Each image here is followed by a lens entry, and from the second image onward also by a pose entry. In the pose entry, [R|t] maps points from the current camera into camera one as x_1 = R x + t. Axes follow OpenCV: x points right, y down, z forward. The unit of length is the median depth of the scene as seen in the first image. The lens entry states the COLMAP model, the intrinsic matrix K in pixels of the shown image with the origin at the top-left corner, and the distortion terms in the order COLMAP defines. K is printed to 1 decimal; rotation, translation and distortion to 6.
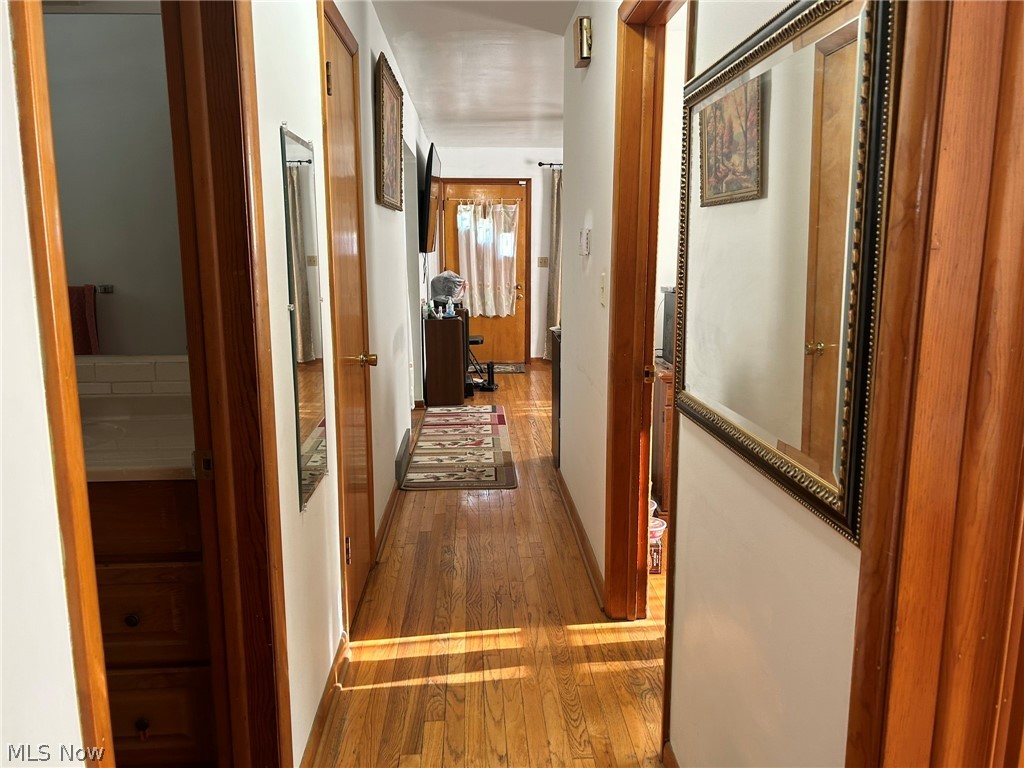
lens RADIAL K [[781.0, 0, 517.3], [0, 781.0, 382.9], [0, 0, 1]] dist [0.051100, -0.037865]
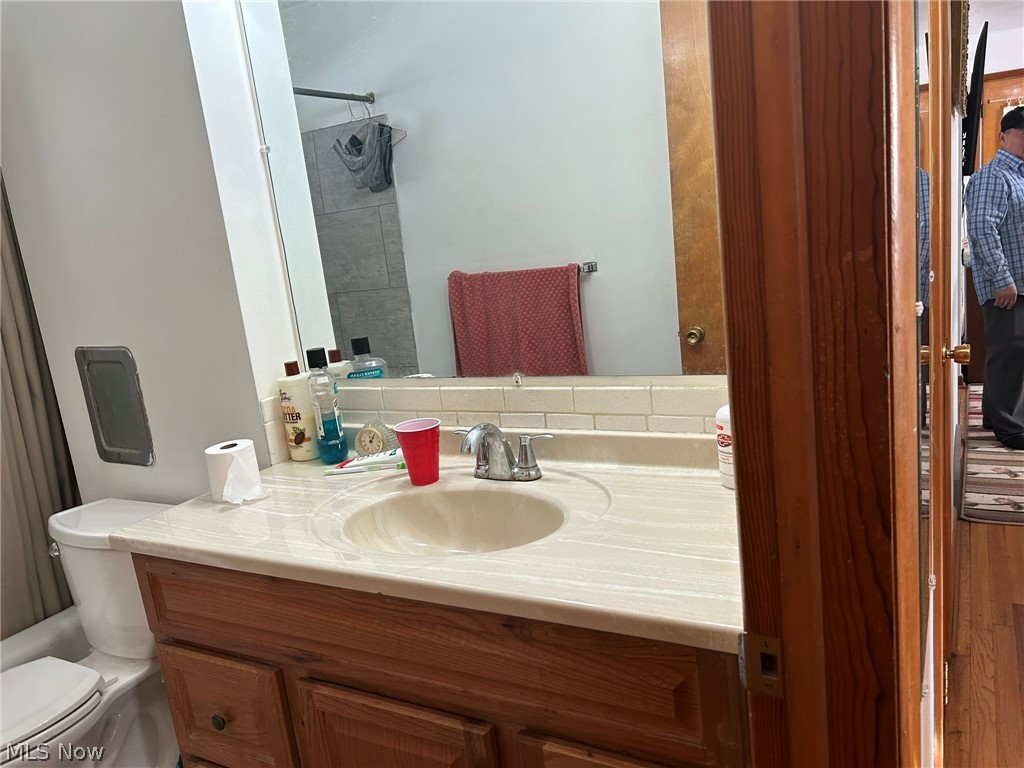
lens RADIAL K [[781.0, 0, 513.8], [0, 781.0, 386.6], [0, 0, 1]] dist [0.051100, -0.037865]
pose [[0.835119, 0.020122, -0.549702, -0.190564], [0.016616, 0.997952, 0.061773, -0.069220], [0.549819, -0.060721, 0.833074, 0.379909]]
